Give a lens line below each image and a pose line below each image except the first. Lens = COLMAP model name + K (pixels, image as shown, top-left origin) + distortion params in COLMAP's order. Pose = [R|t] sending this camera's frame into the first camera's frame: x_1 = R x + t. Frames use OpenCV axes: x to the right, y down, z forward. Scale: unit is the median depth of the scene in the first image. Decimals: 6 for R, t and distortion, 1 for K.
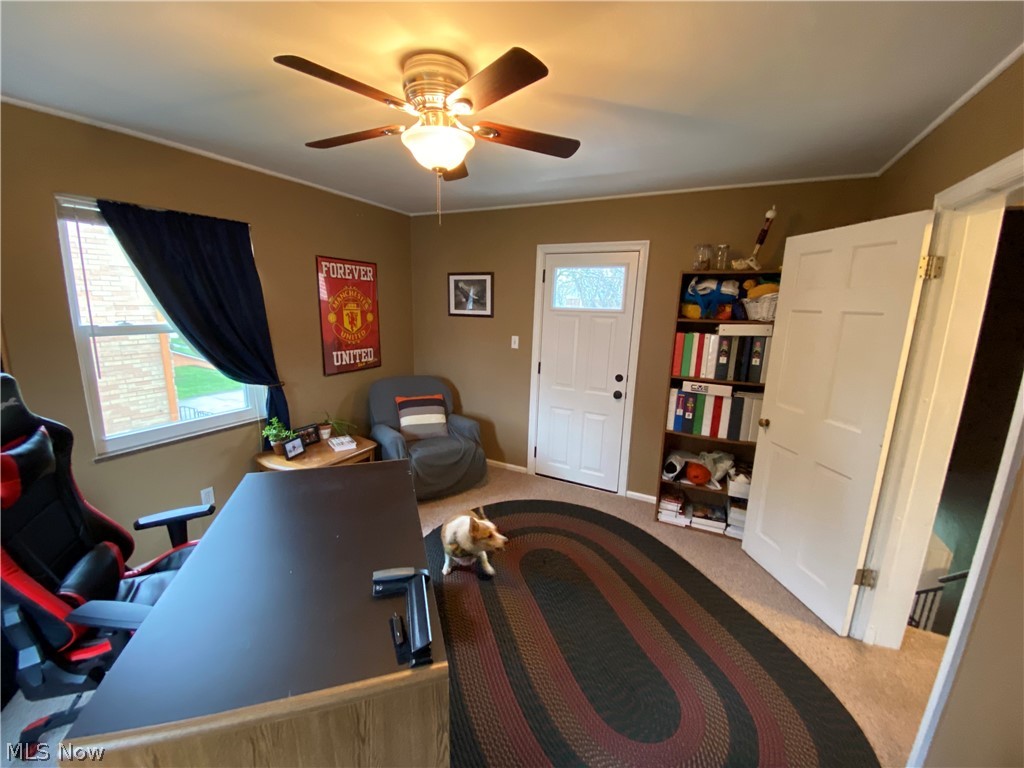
lens RADIAL K [[415.0, 0, 512.0], [0, 415.0, 384.0], [0, 0, 1]] dist [0.027975, -0.026317]
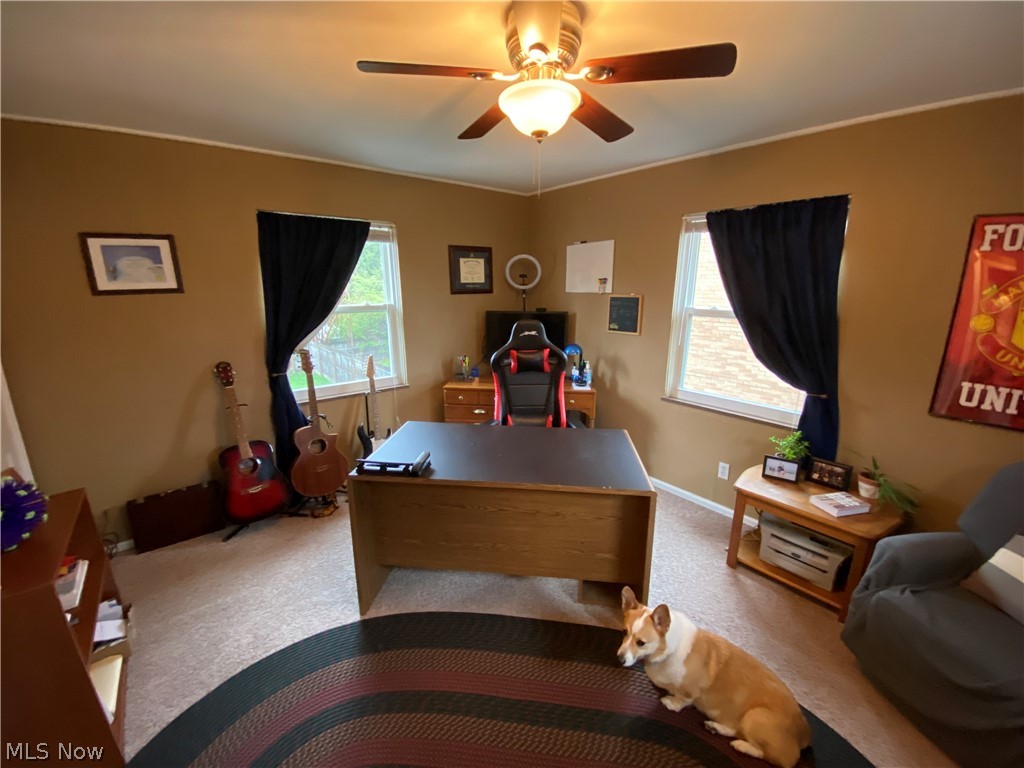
lens RADIAL K [[415.0, 0, 512.0], [0, 415.0, 384.0], [0, 0, 1]] dist [0.027975, -0.026317]
pose [[-0.405375, 0.206520, -0.890517, 0.399102], [-0.176998, 0.937981, 0.298099, -0.159224], [0.896852, 0.278461, -0.343680, 0.759873]]
